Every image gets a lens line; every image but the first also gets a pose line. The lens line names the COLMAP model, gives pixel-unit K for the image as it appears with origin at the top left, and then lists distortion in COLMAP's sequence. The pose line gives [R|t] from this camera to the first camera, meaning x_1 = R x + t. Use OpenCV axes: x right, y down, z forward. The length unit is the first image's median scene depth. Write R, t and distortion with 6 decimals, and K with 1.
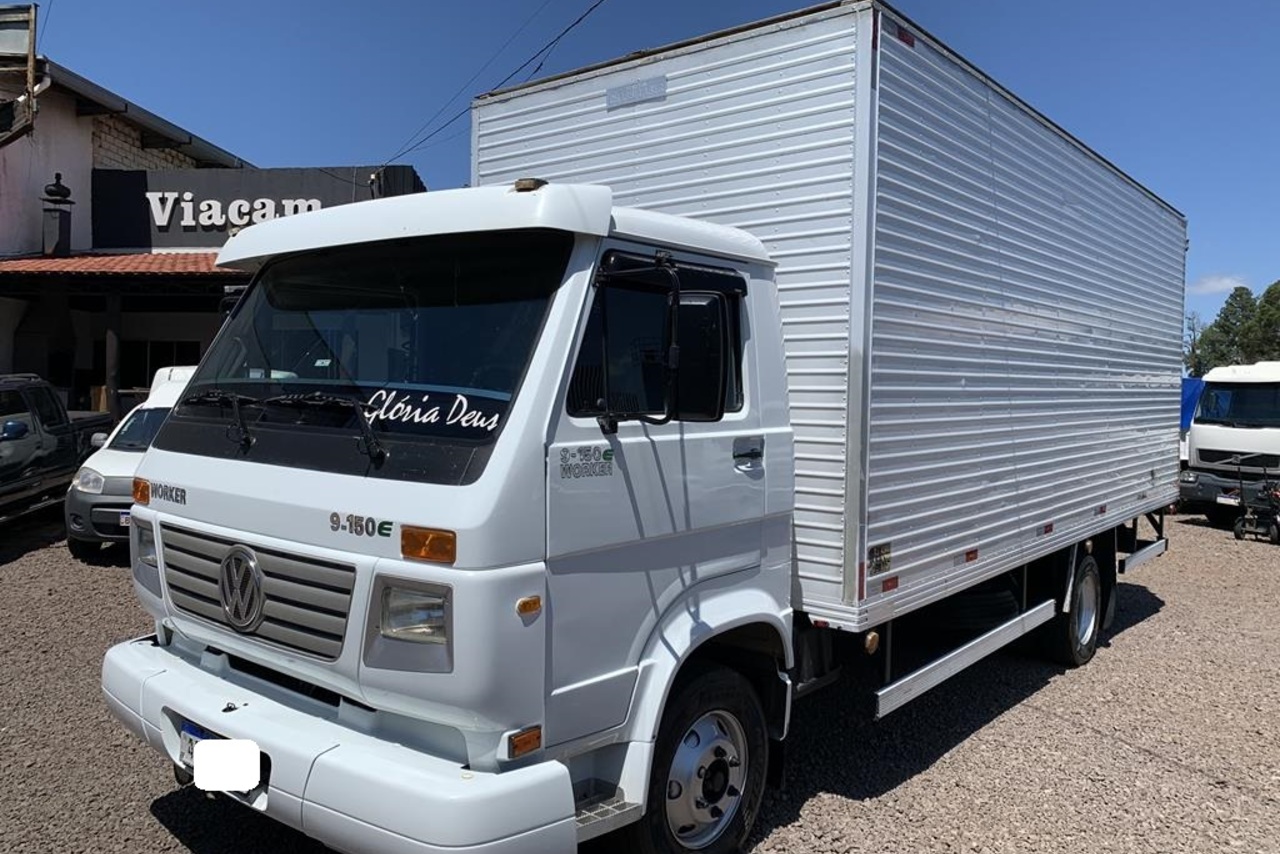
lens RADIAL K [[959.3, 0, 646.7], [0, 959.3, 425.4], [0, 0, 1]] dist [0.033240, -0.046945]
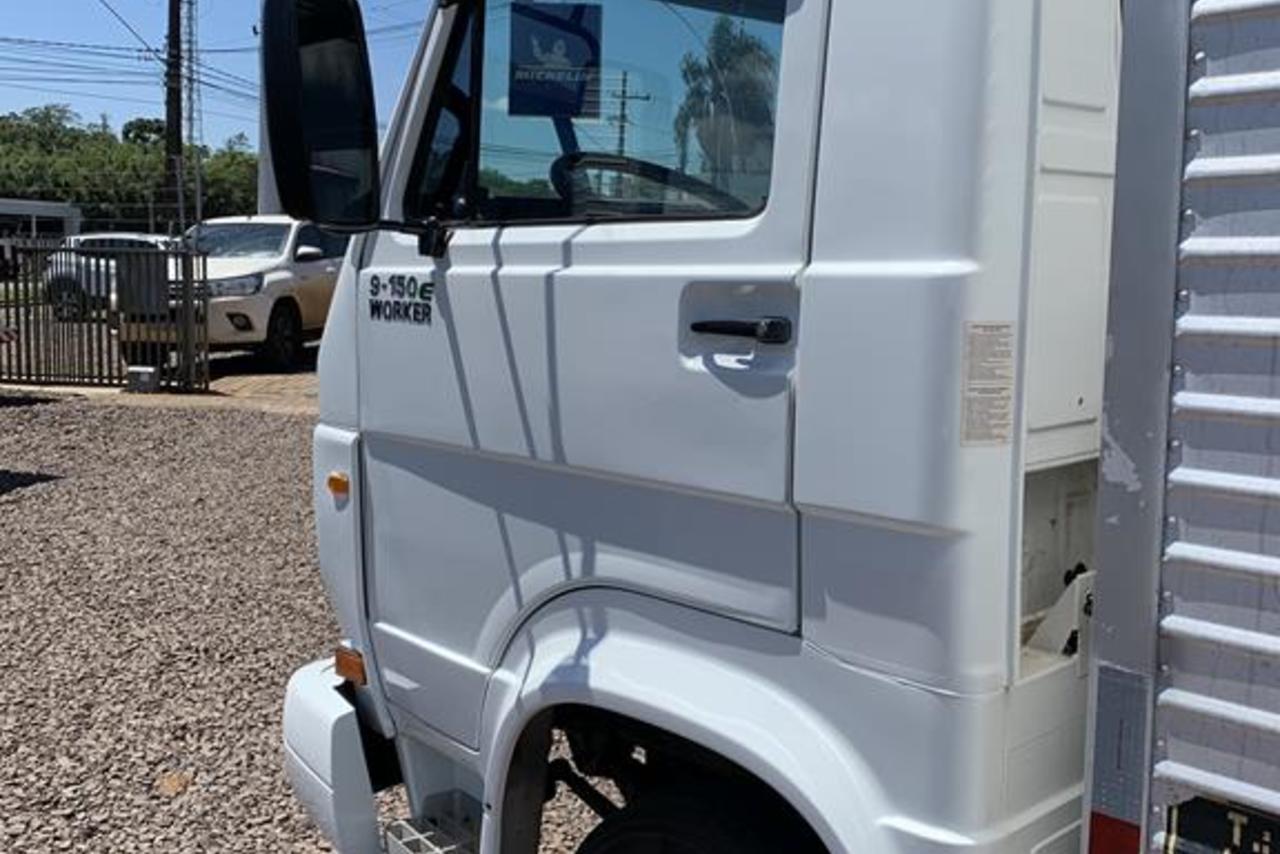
lens RADIAL K [[1296.7, 0, 640.9], [0, 1296.7, 430.7], [0, 0, 1]] dist [0.012597, 0.000000]
pose [[-0.141013, 0.115978, -0.983191, 0.761699], [-0.047052, 0.991207, 0.123672, 0.010249], [0.988889, 0.063701, -0.134316, 1.255523]]
